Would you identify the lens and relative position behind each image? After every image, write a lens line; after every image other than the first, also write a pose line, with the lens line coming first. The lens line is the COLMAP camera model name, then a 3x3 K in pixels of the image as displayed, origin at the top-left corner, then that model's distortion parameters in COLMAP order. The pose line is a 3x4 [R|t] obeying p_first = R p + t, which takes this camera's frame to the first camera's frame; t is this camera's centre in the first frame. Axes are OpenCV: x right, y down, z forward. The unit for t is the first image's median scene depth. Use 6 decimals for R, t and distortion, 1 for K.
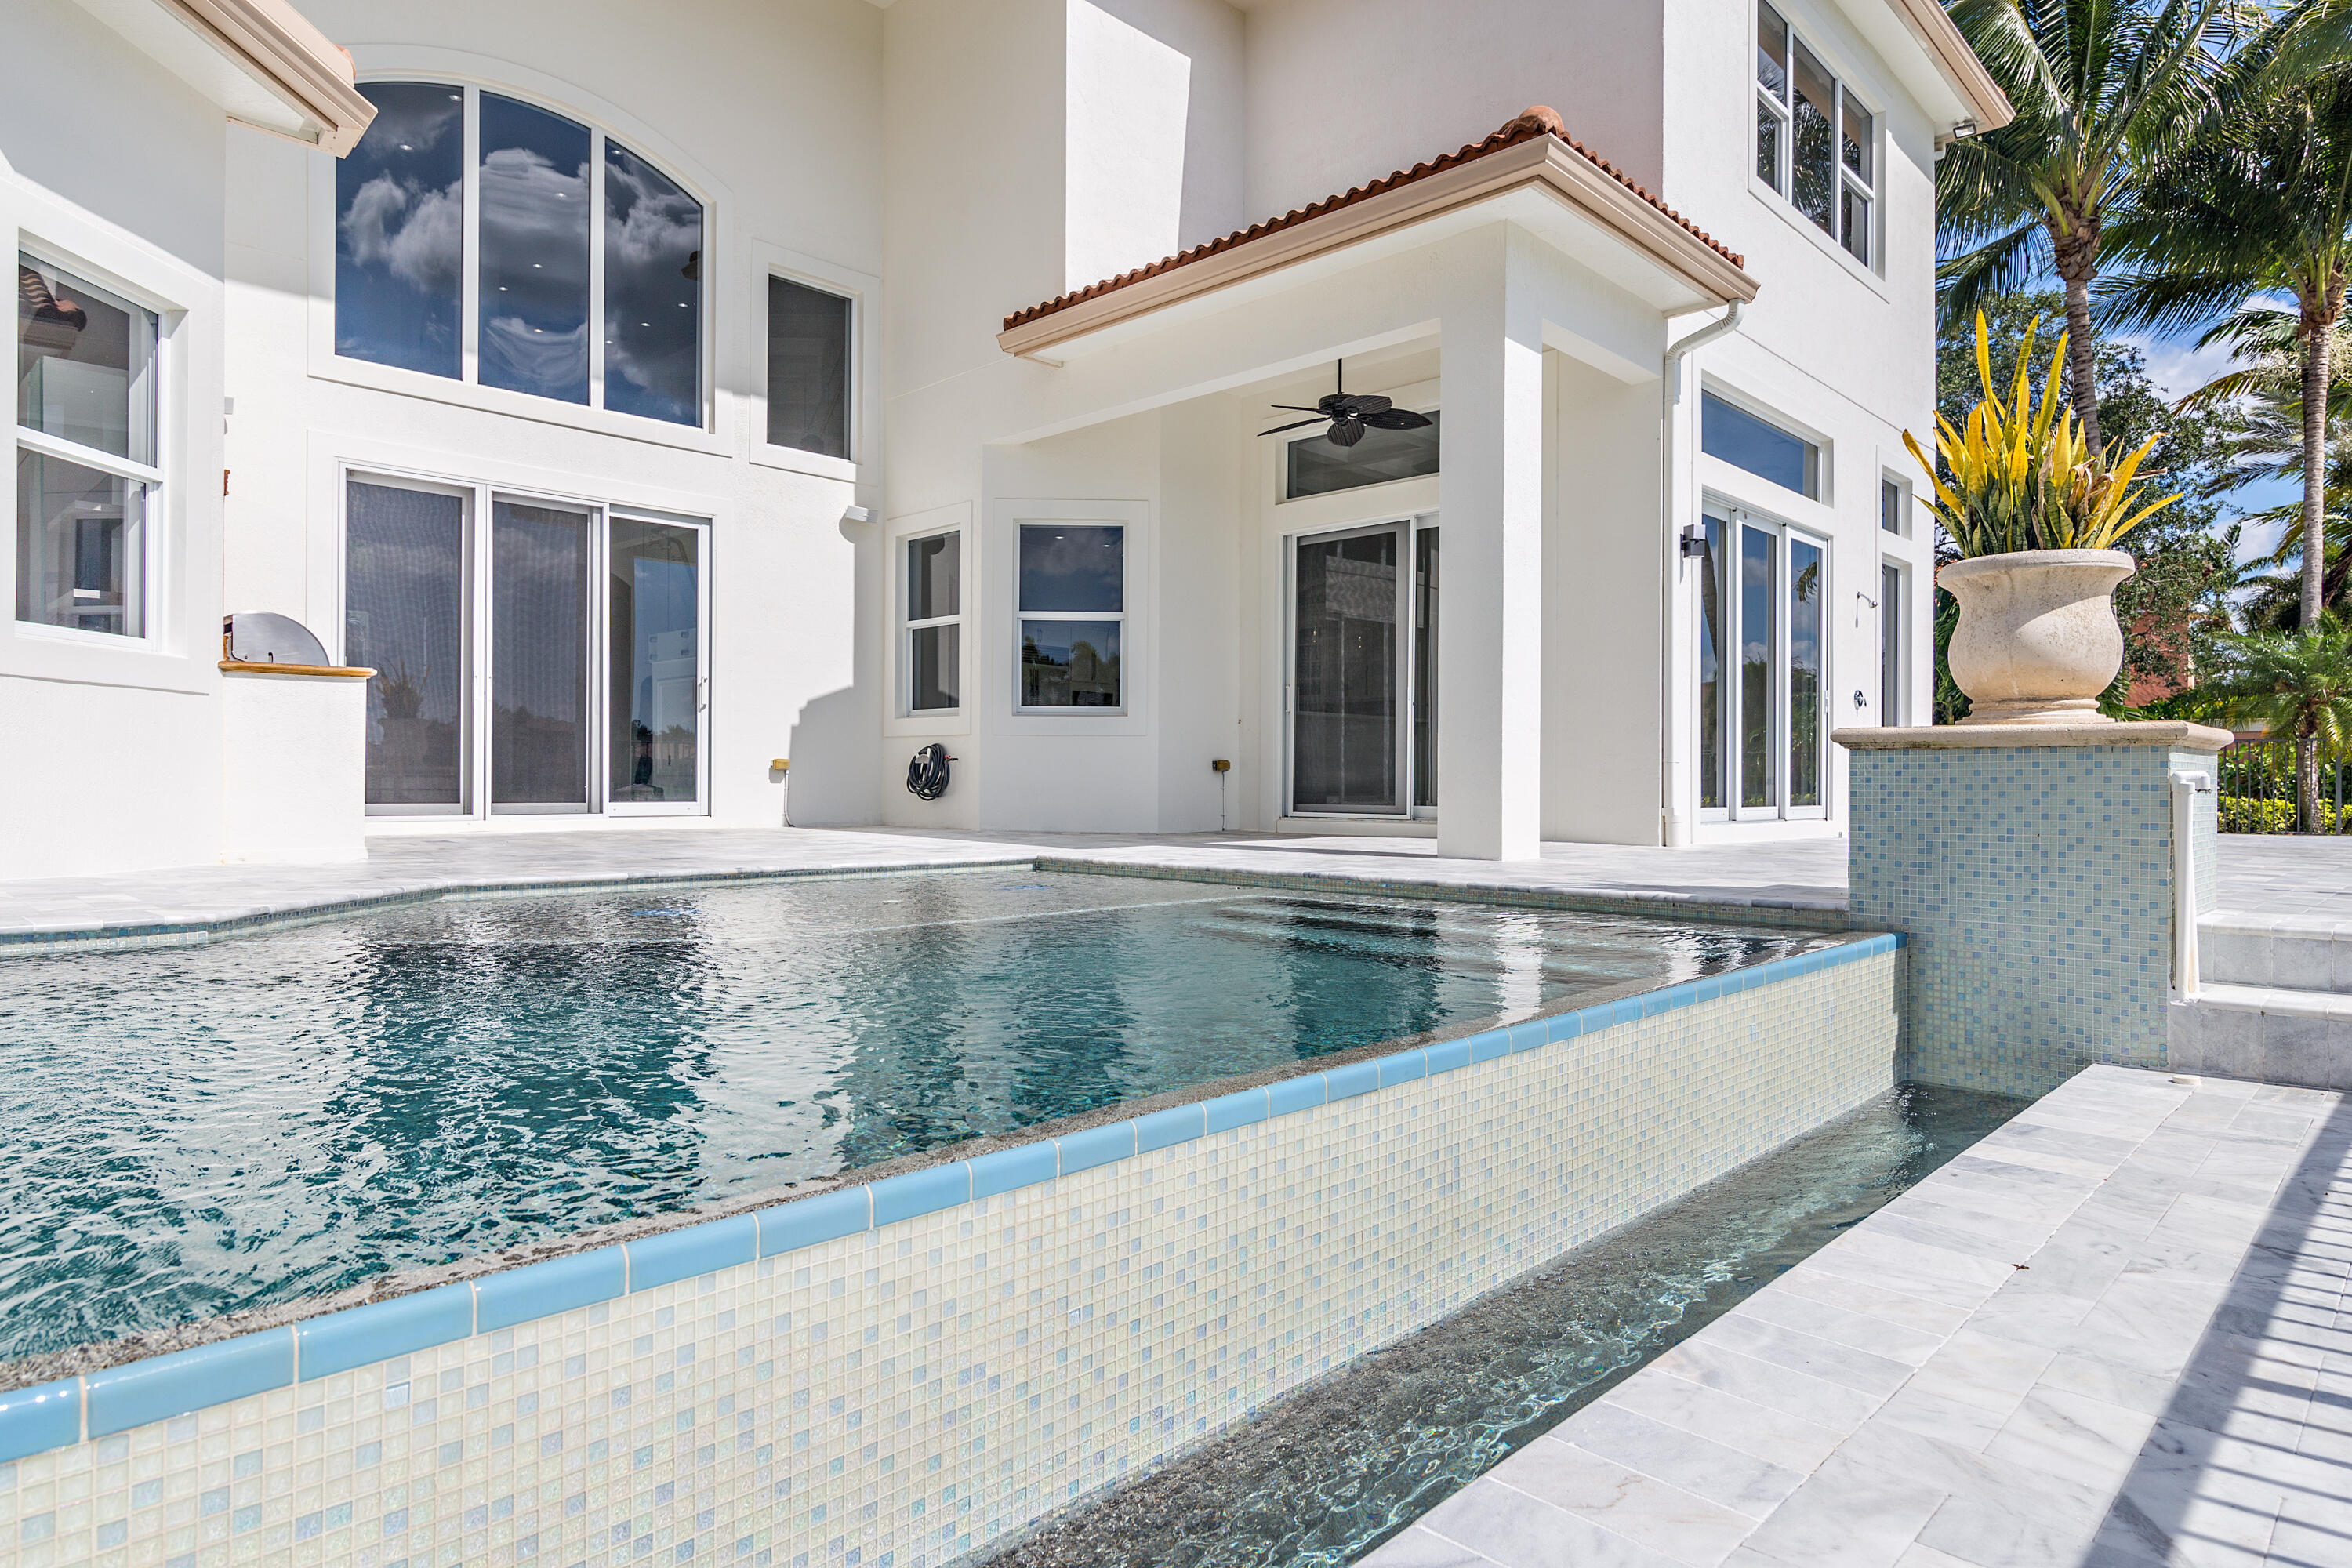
lens RADIAL K [[1366.5, 0, 1170.2], [0, 1366.5, 771.3], [0, 0, 1]] dist [-0.002146, -0.000242]
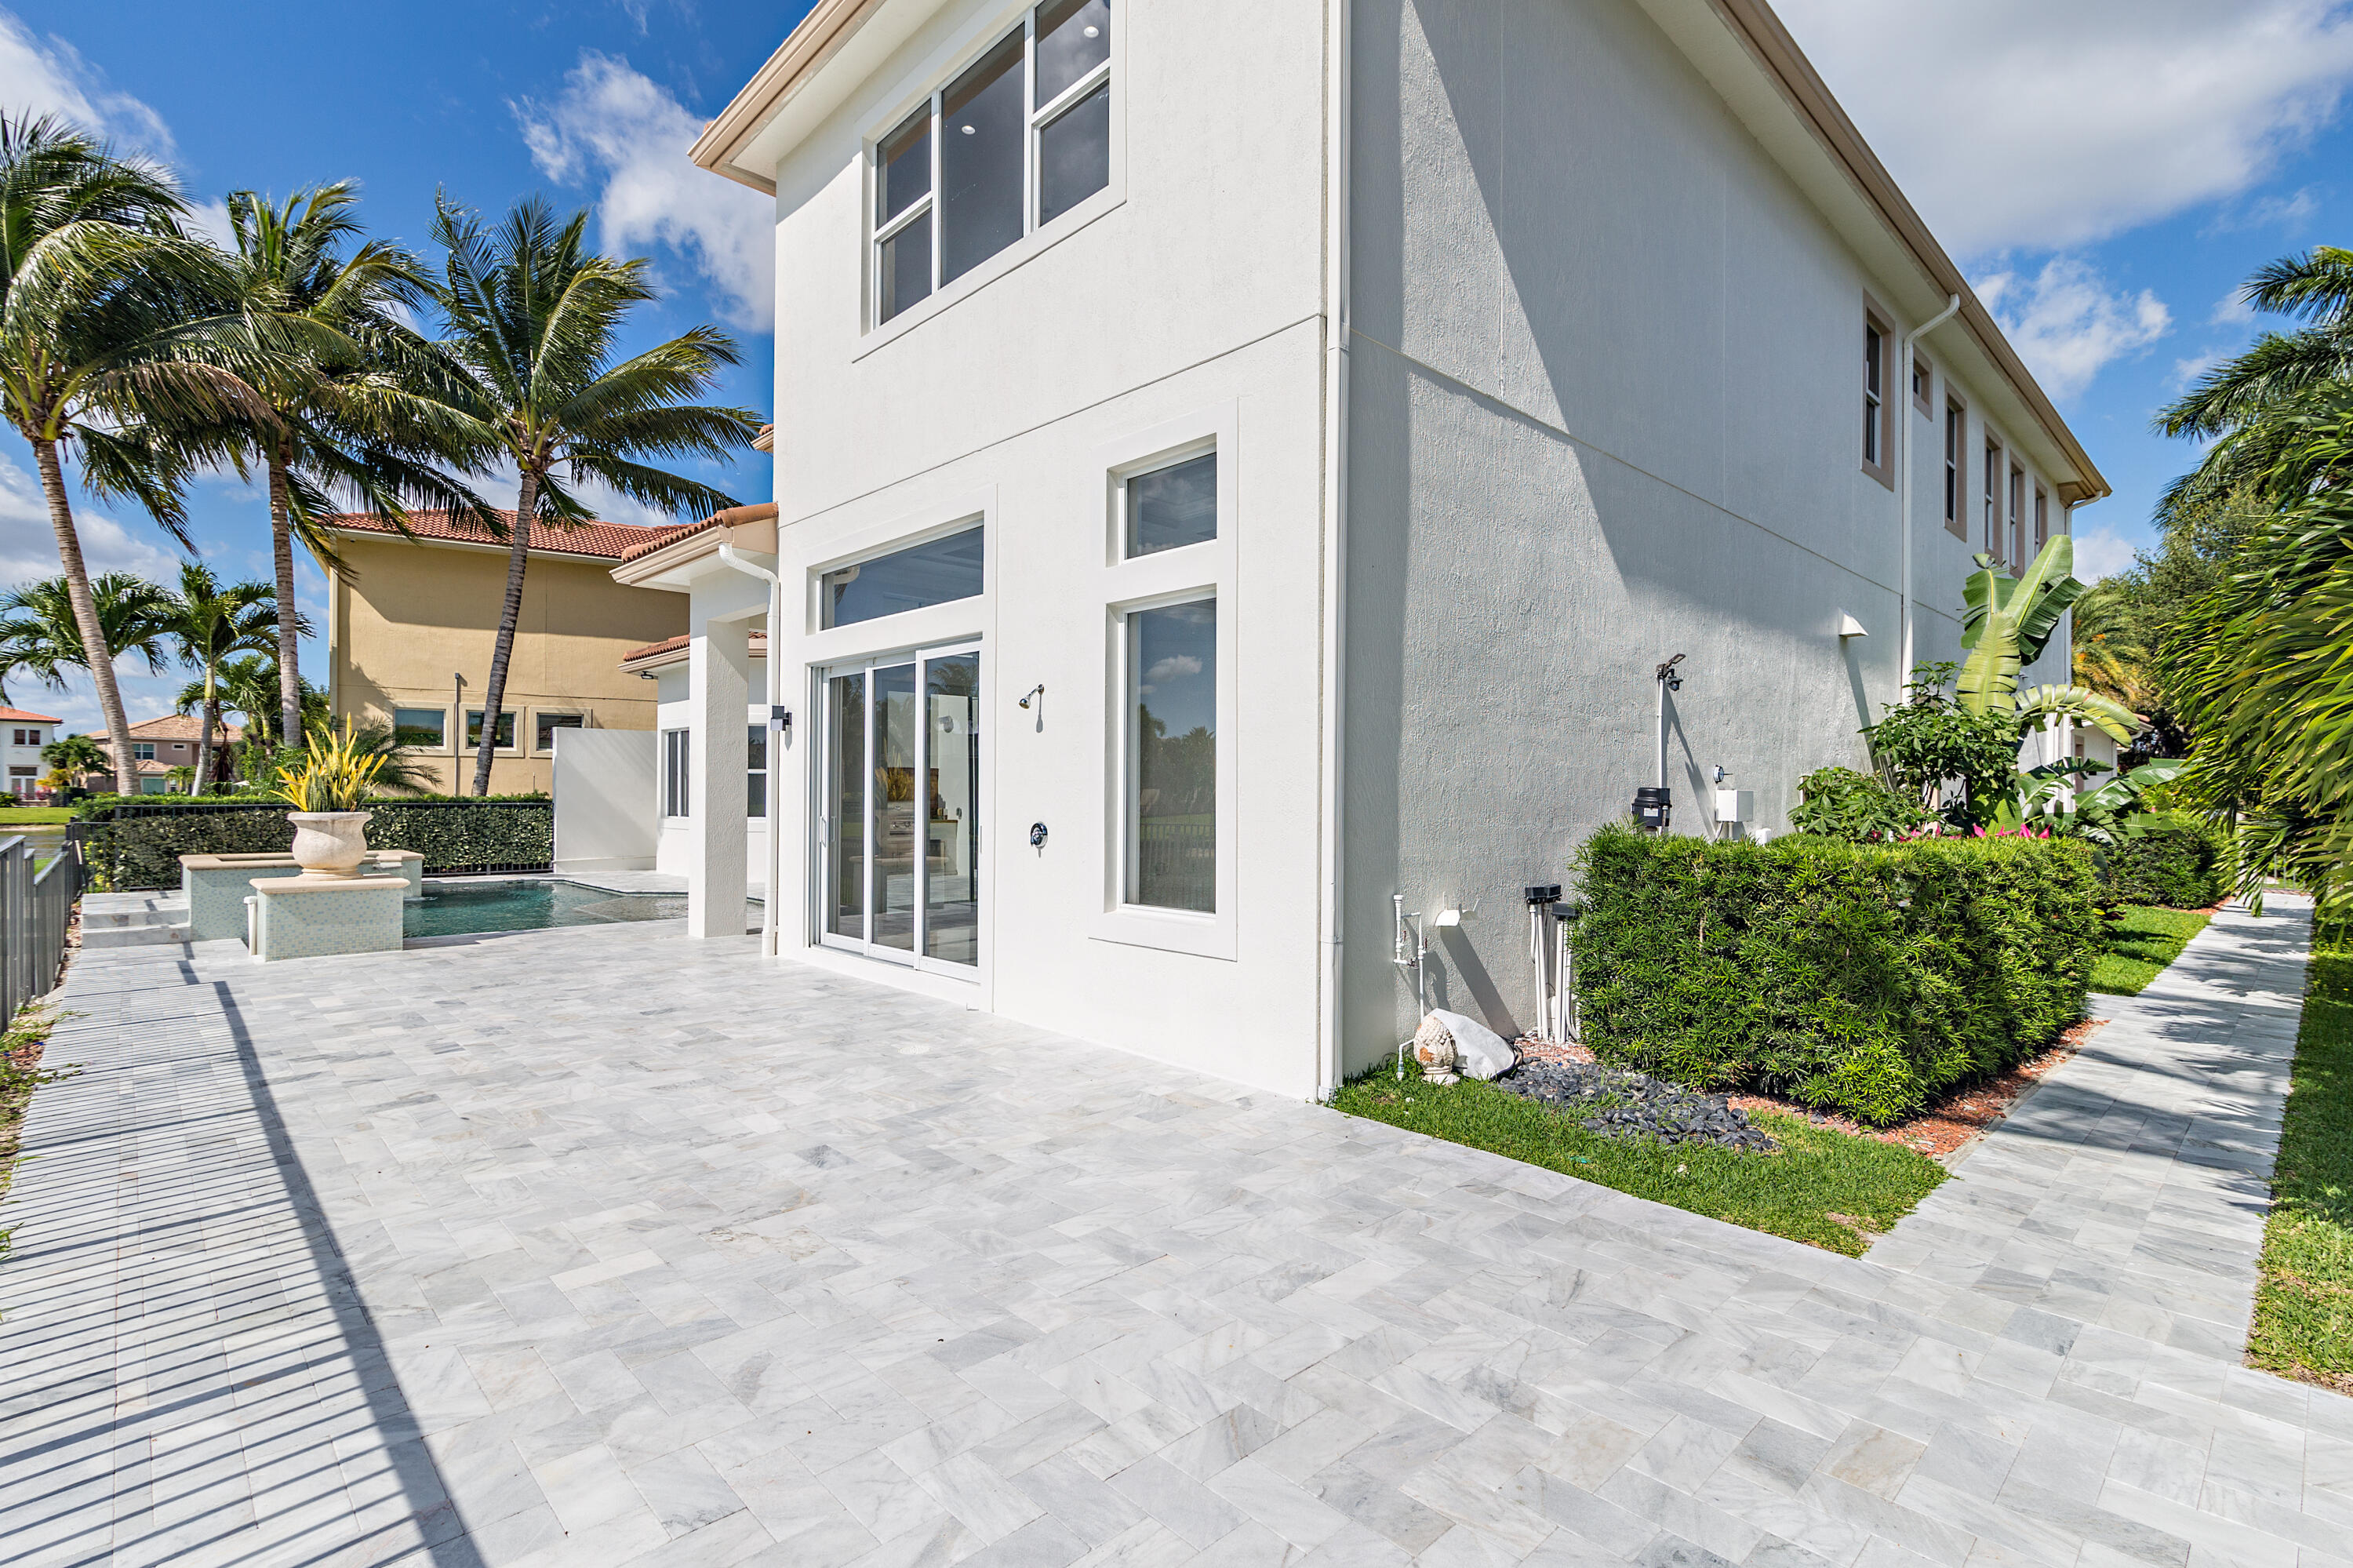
lens RADIAL K [[1083.8, 0, 1170.9], [0, 1083.8, 794.5], [0, 0, 1]] dist [-0.015501, -0.000186]
pose [[-0.027330, -0.010478, -0.999572, 1.087370], [0.009000, 0.999902, -0.010727, -0.066666], [0.999586, -0.009289, -0.027233, 1.091927]]
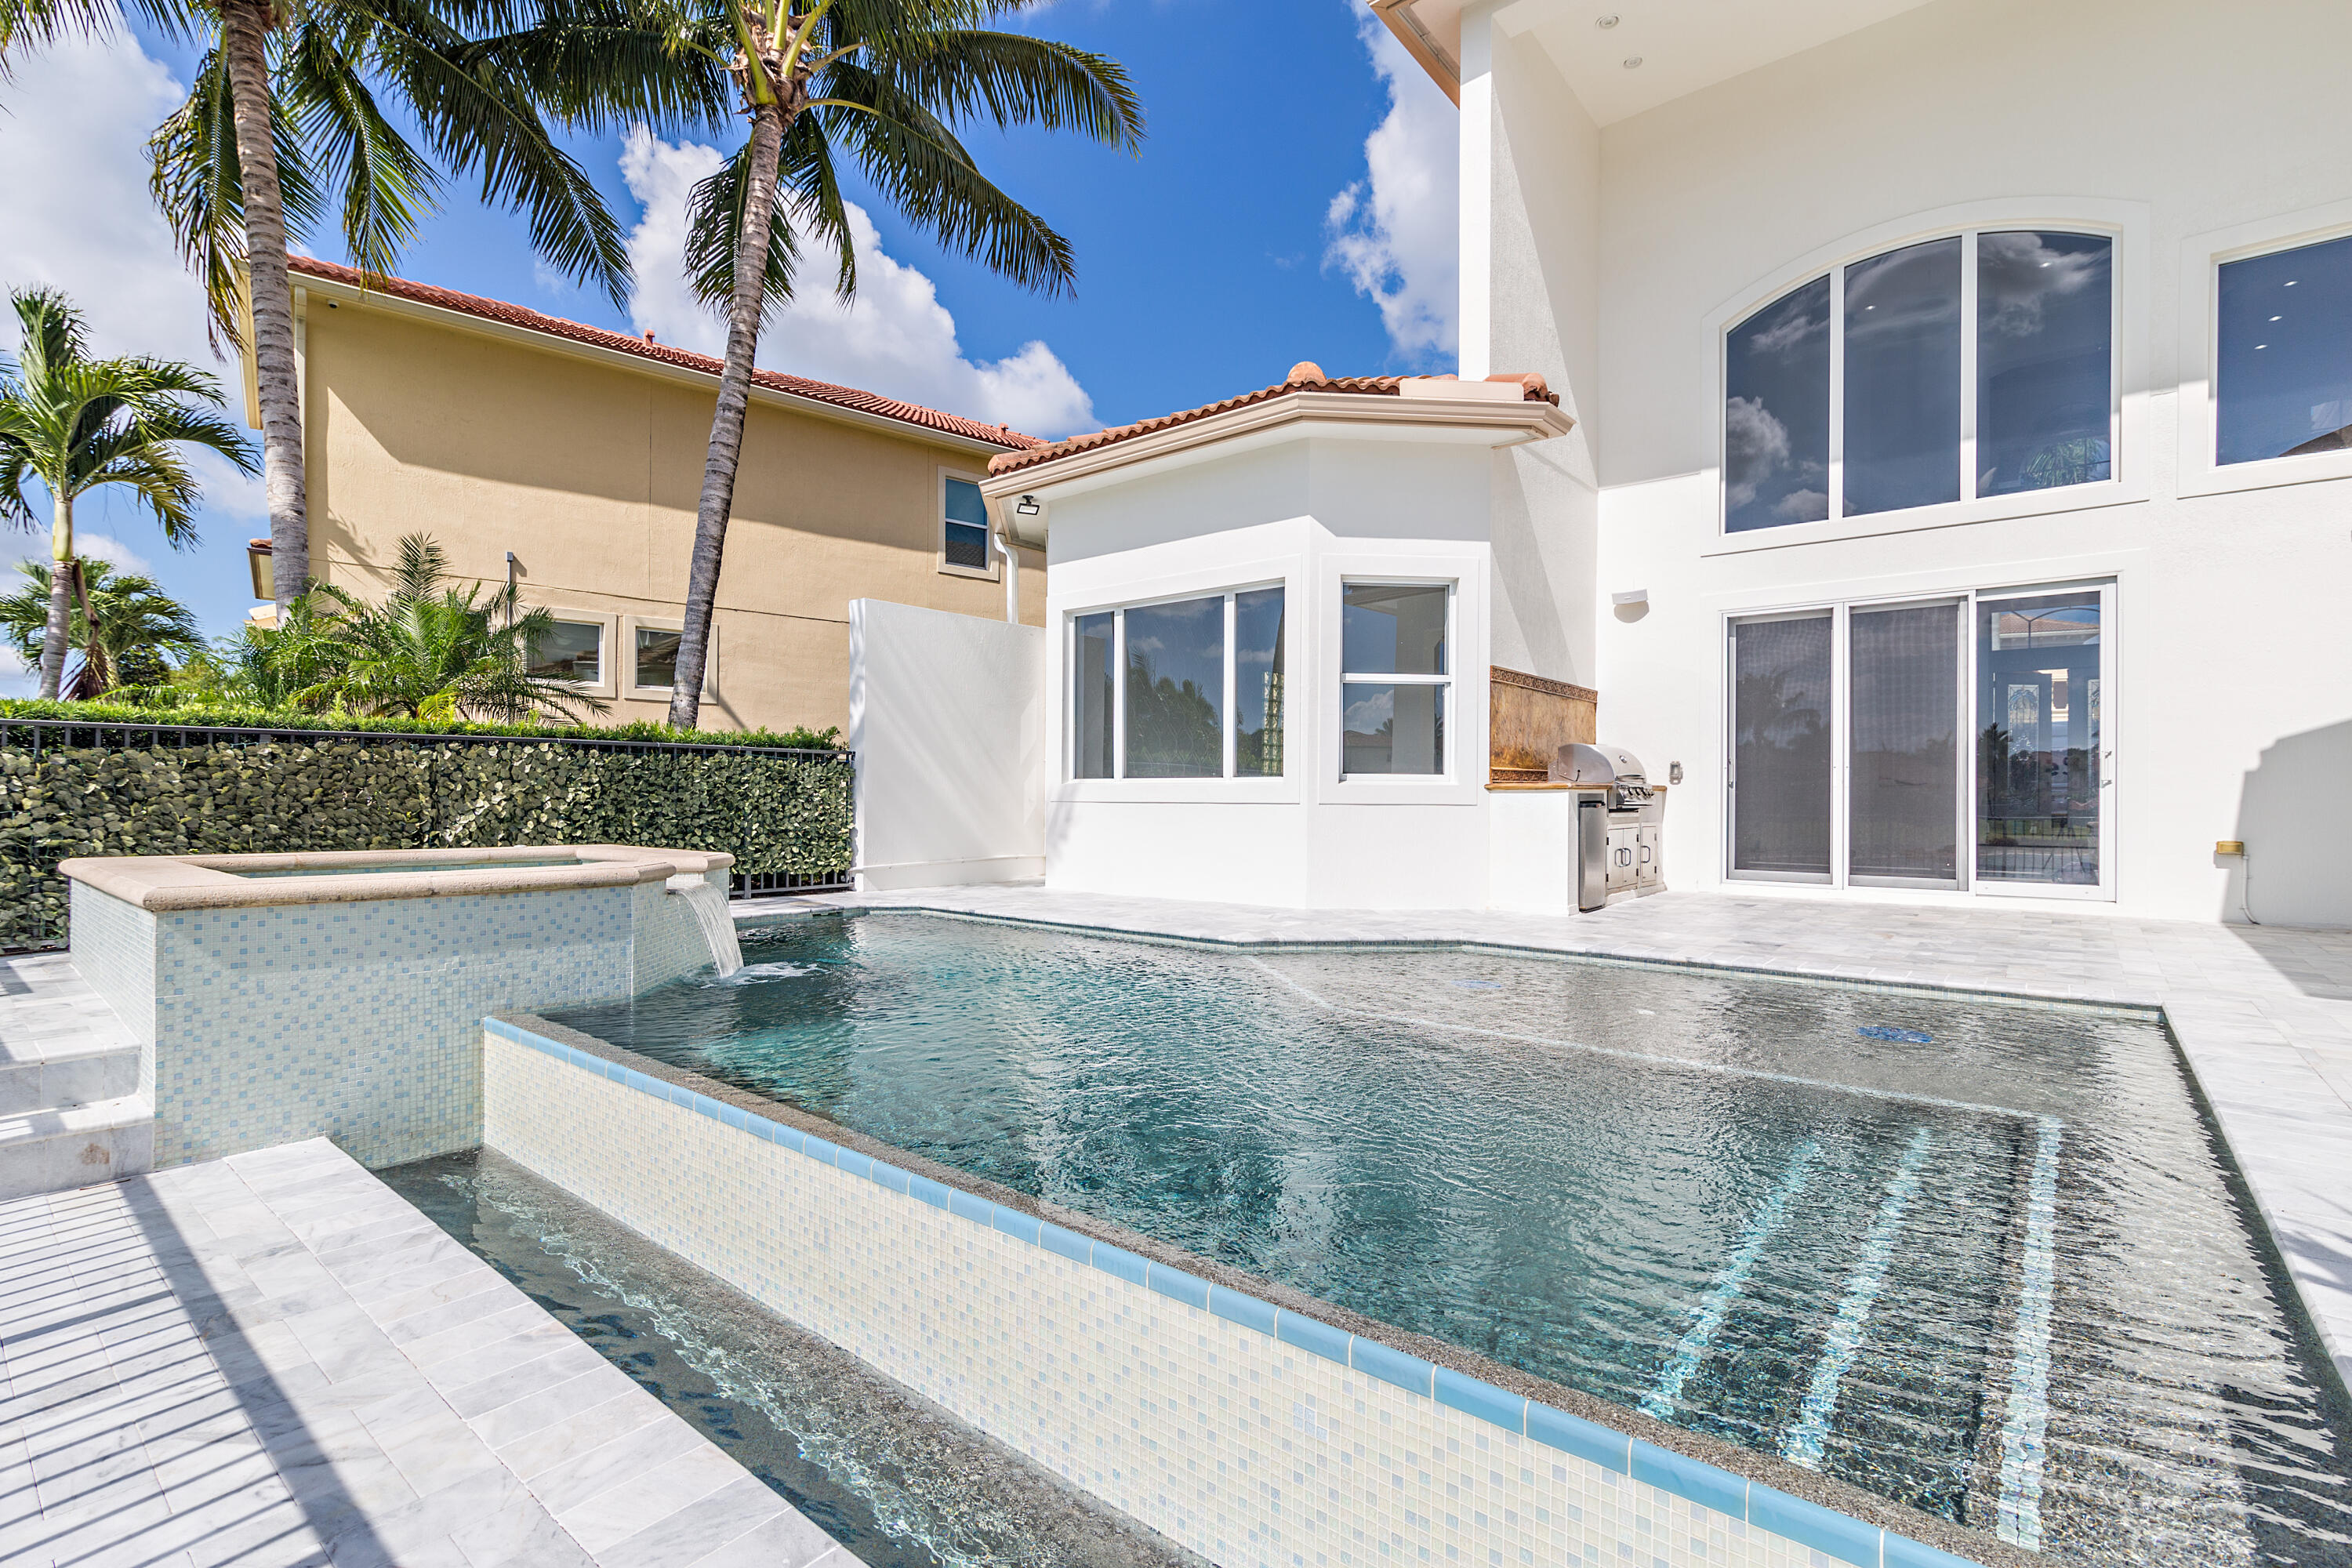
lens RADIAL K [[1083.3, 0, 1174.5], [0, 1083.3, 809.7], [0, 0, 1]] dist [-0.015501, -0.000186]
pose [[0.077037, 0.000734, -0.997028, 0.371987], [0.007743, 0.999969, 0.001334, -0.037542], [0.996998, -0.007823, 0.077029, 0.354101]]
